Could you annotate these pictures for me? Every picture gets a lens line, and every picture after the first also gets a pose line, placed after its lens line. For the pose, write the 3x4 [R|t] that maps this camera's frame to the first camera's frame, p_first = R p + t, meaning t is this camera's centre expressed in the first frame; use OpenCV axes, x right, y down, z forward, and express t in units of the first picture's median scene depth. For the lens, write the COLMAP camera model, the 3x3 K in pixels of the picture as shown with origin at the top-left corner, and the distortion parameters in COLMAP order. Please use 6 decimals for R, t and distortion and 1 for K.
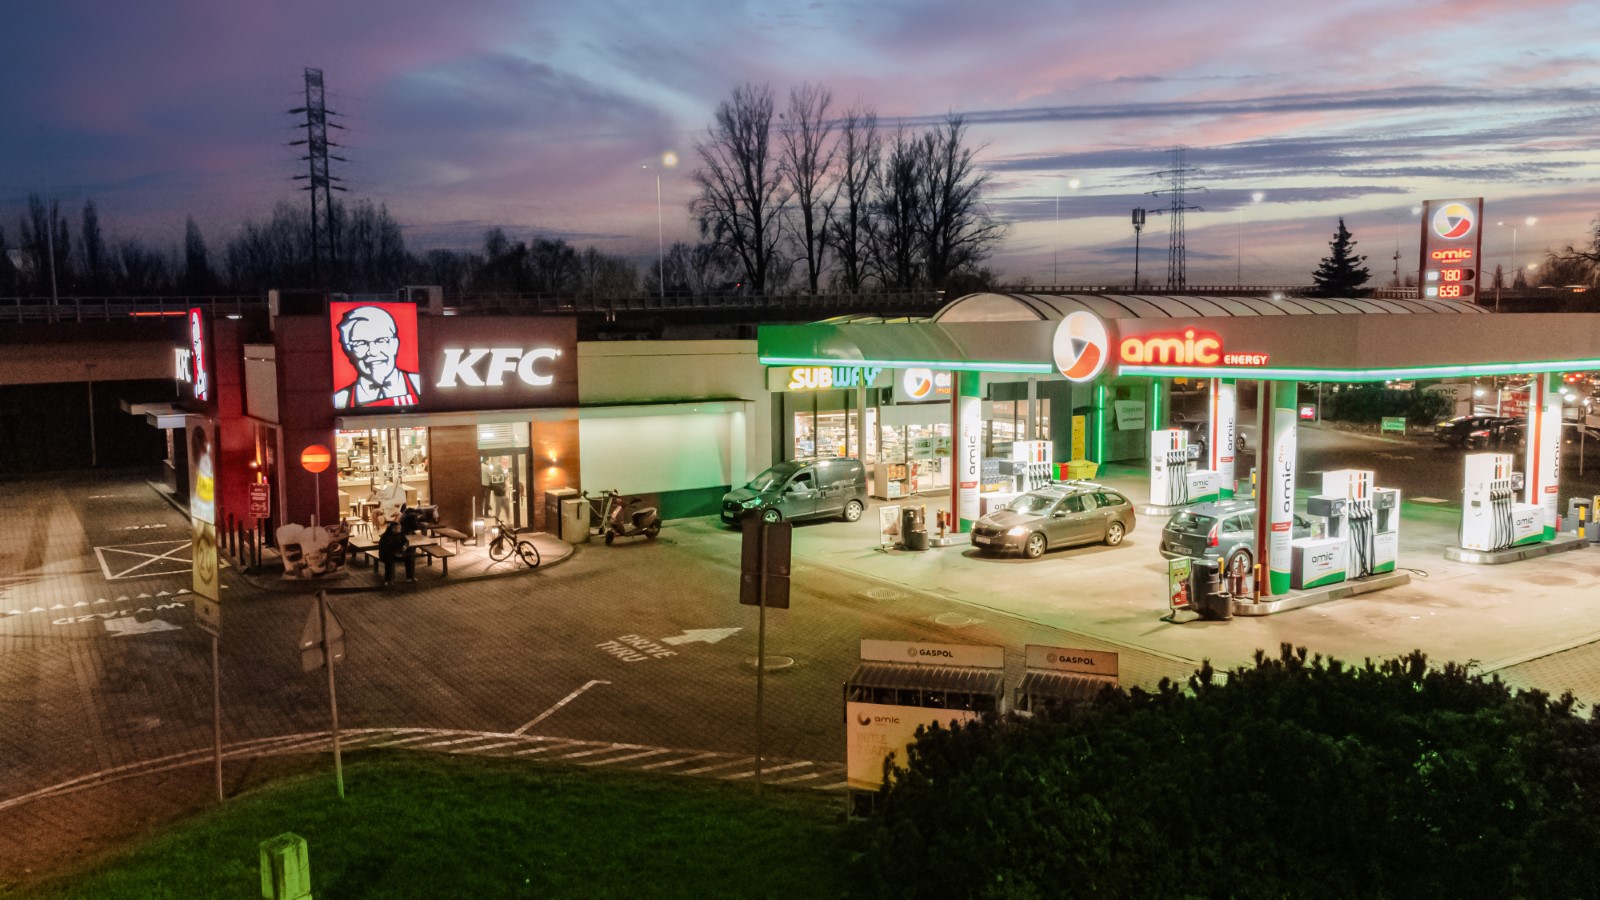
lens RADIAL K [[1214.1, 0, 800.0], [0, 1214.1, 450.0], [0, 0, 1]] dist [0.047917, -0.005573]
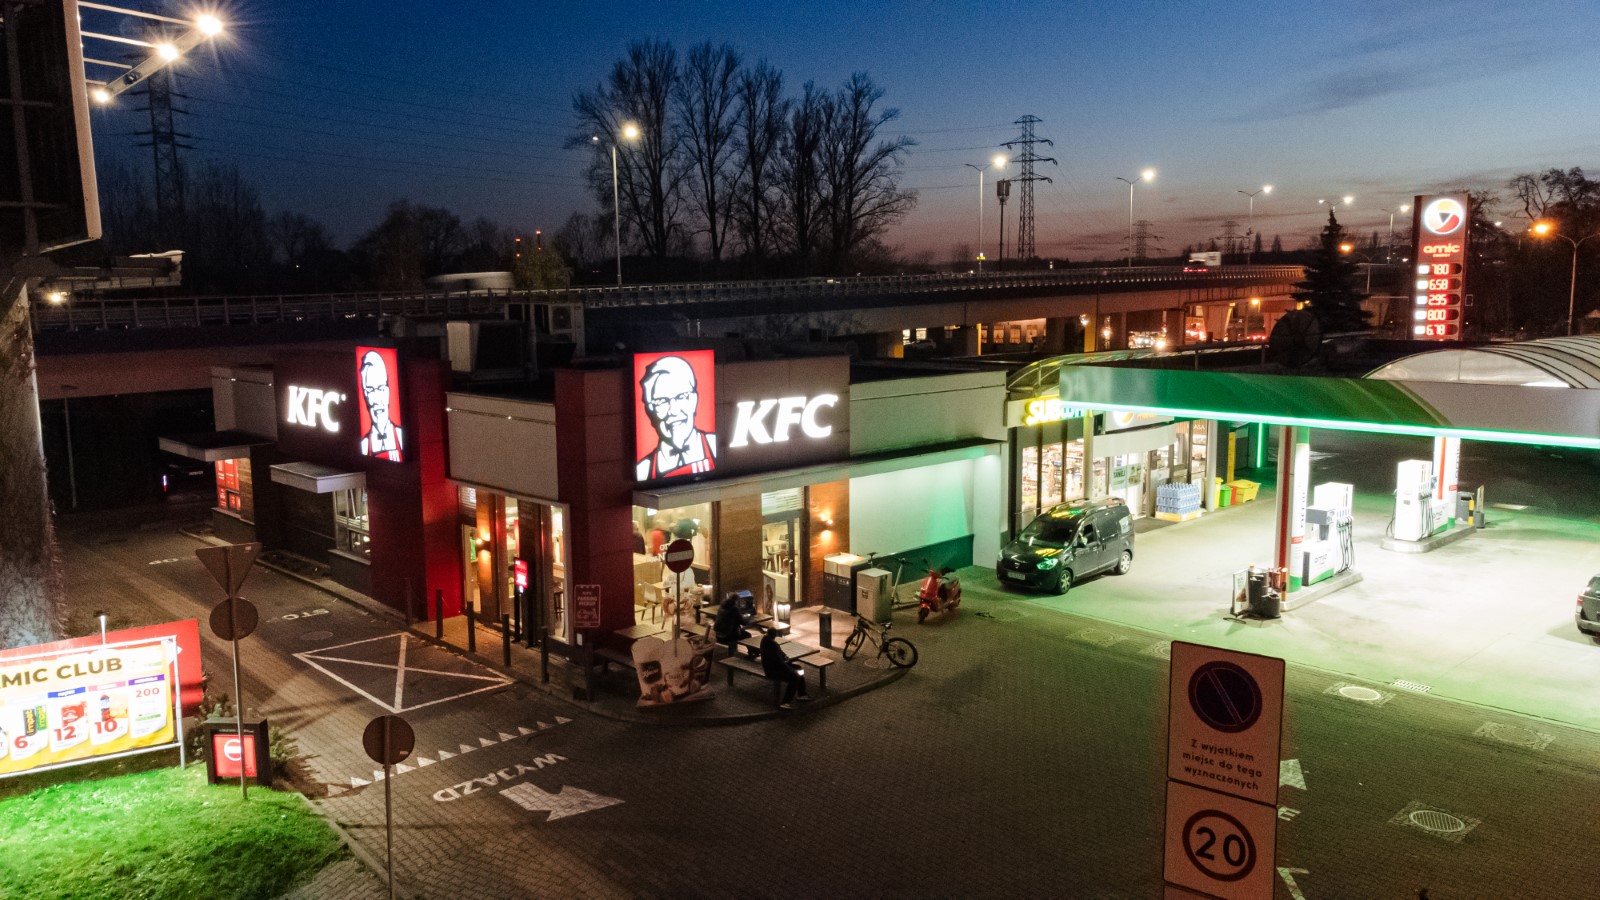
lens RADIAL K [[1214.1, 0, 800.0], [0, 1214.1, 450.0], [0, 0, 1]] dist [0.047917, -0.005573]
pose [[0.983037, -0.022948, 0.181968, -0.396301], [0.016389, 0.999163, 0.037467, -0.079285], [-0.182676, -0.033849, 0.982590, 0.166893]]
